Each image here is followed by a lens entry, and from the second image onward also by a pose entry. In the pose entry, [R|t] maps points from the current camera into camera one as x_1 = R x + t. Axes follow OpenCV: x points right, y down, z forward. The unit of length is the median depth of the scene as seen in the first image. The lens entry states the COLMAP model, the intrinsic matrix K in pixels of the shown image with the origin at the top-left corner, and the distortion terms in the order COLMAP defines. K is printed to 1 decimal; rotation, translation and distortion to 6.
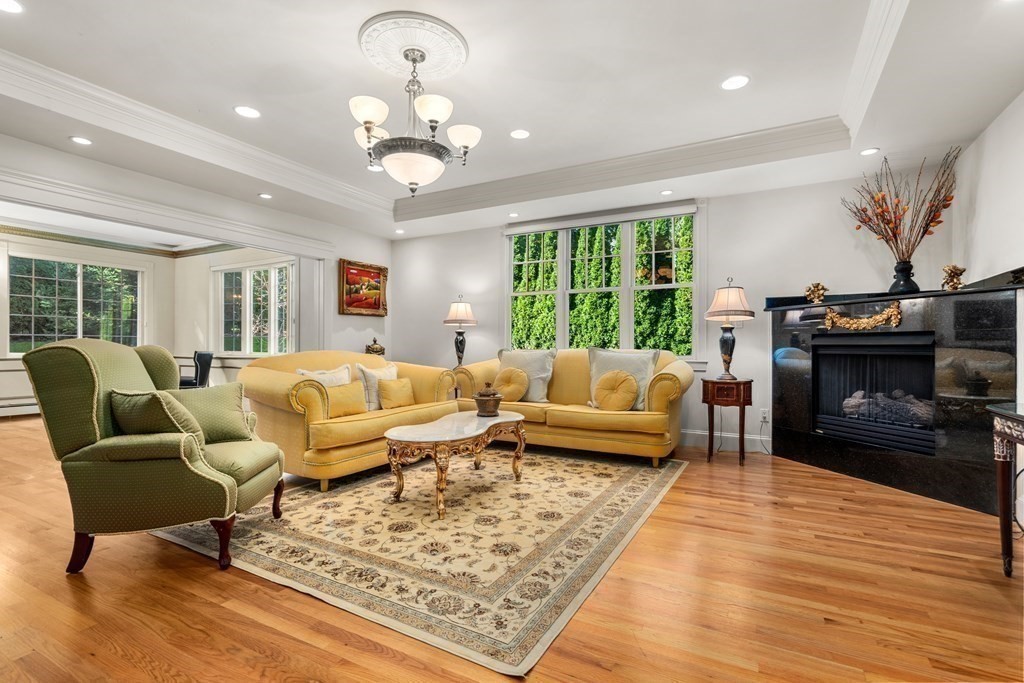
lens RADIAL K [[470.2, 0, 519.0], [0, 470.2, 344.6], [0, 0, 1]] dist [-0.002497, 0.001746]
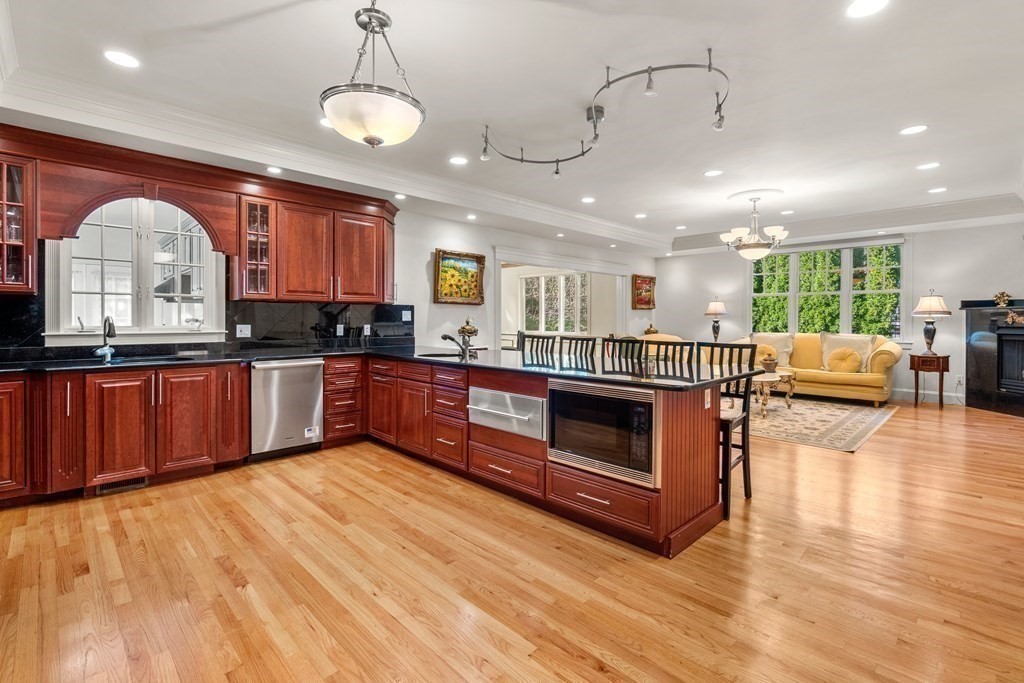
lens RADIAL K [[470.2, 0, 513.5], [0, 470.2, 320.3], [0, 0, 1]] dist [-0.002497, 0.001746]
pose [[0.958248, -0.000565, -0.285937, -0.436553], [0.002693, 0.999972, 0.007052, -0.055611], [0.285925, -0.007528, 0.958223, -0.892238]]
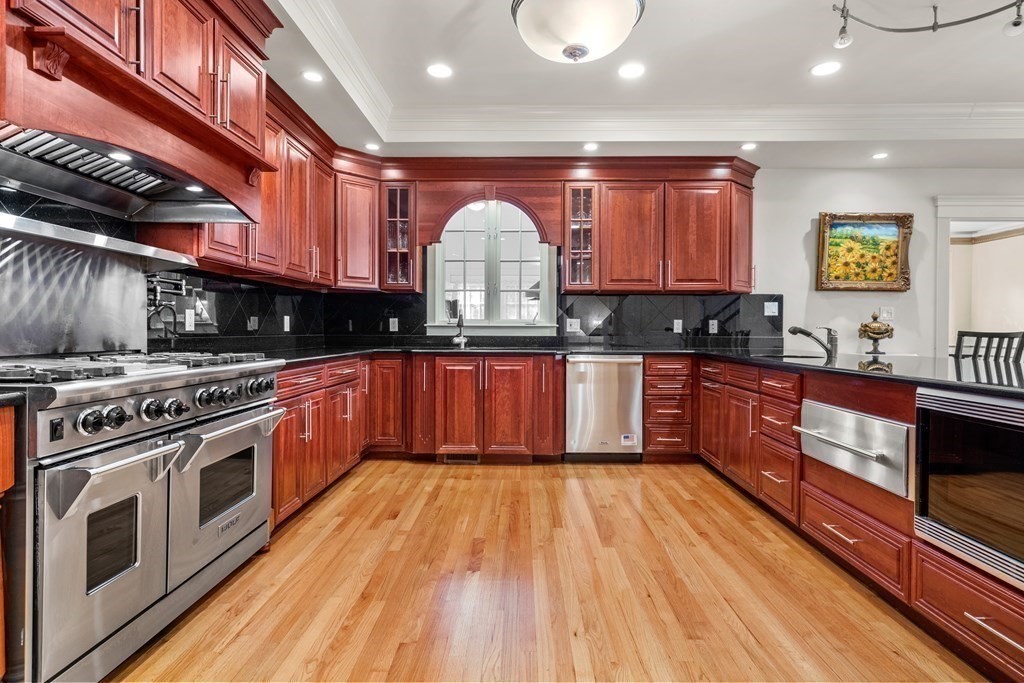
lens RADIAL K [[542.5, 0, 513.7], [0, 542.5, 337.6], [0, 0, 1]] dist [0.003924, 0.002400]
pose [[0.464869, 0.008407, -0.885340, -0.344231], [0.002624, 0.999937, 0.010873, -0.011156], [0.885376, -0.007378, 0.464818, -0.705828]]
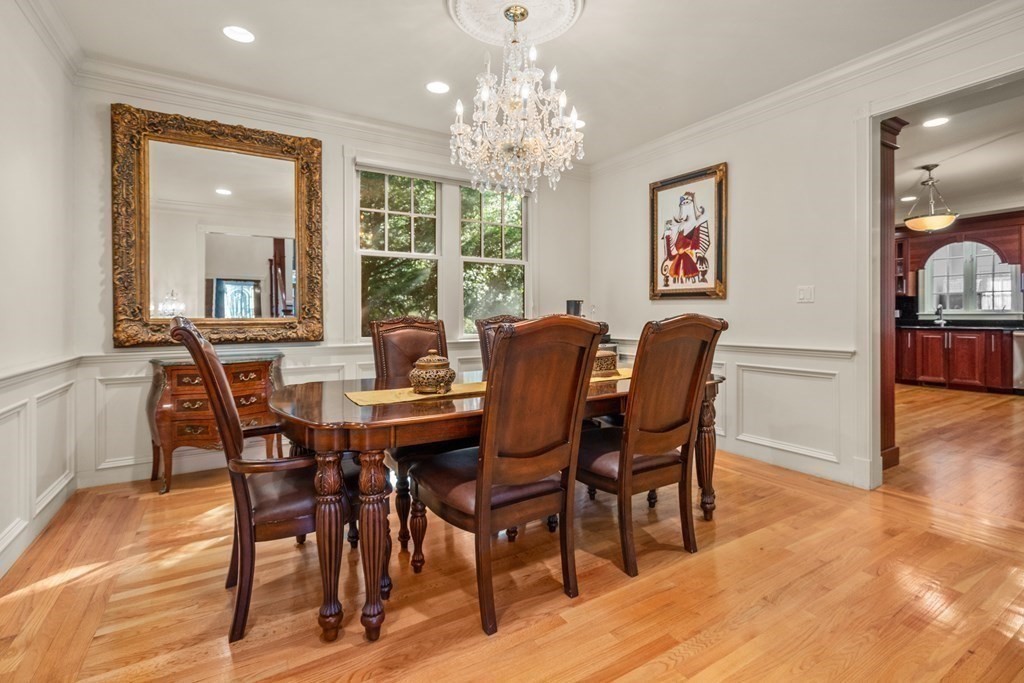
lens RADIAL K [[470.2, 0, 513.4], [0, 470.2, 315.4], [0, 0, 1]] dist [-0.002497, 0.001746]
pose [[-0.495550, -0.003990, -0.868570, 0.926538], [0.003777, 0.999970, -0.006748, -0.012974], [0.868571, -0.006624, -0.495520, -0.792487]]
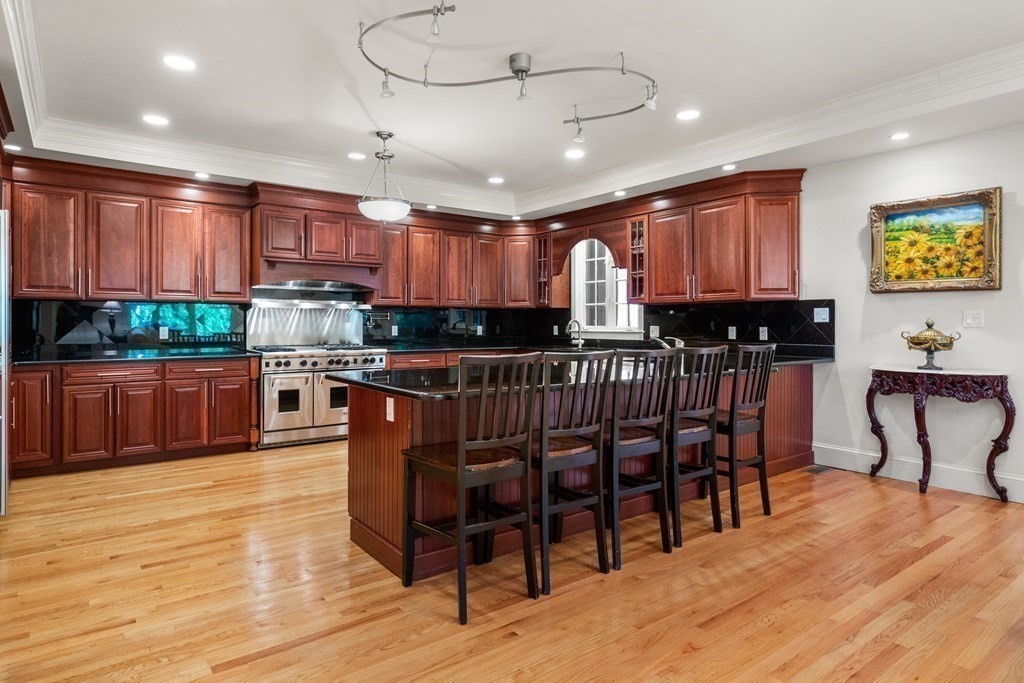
lens RADIAL K [[588.9, 0, 511.9], [0, 588.9, 321.5], [0, 0, 1]] dist [-0.000858, 0.005605]
pose [[-0.419626, -0.009616, -0.907646, 0.222274], [0.002035, 0.999931, -0.011534, -0.034080], [0.907695, -0.006687, -0.419577, 0.274222]]
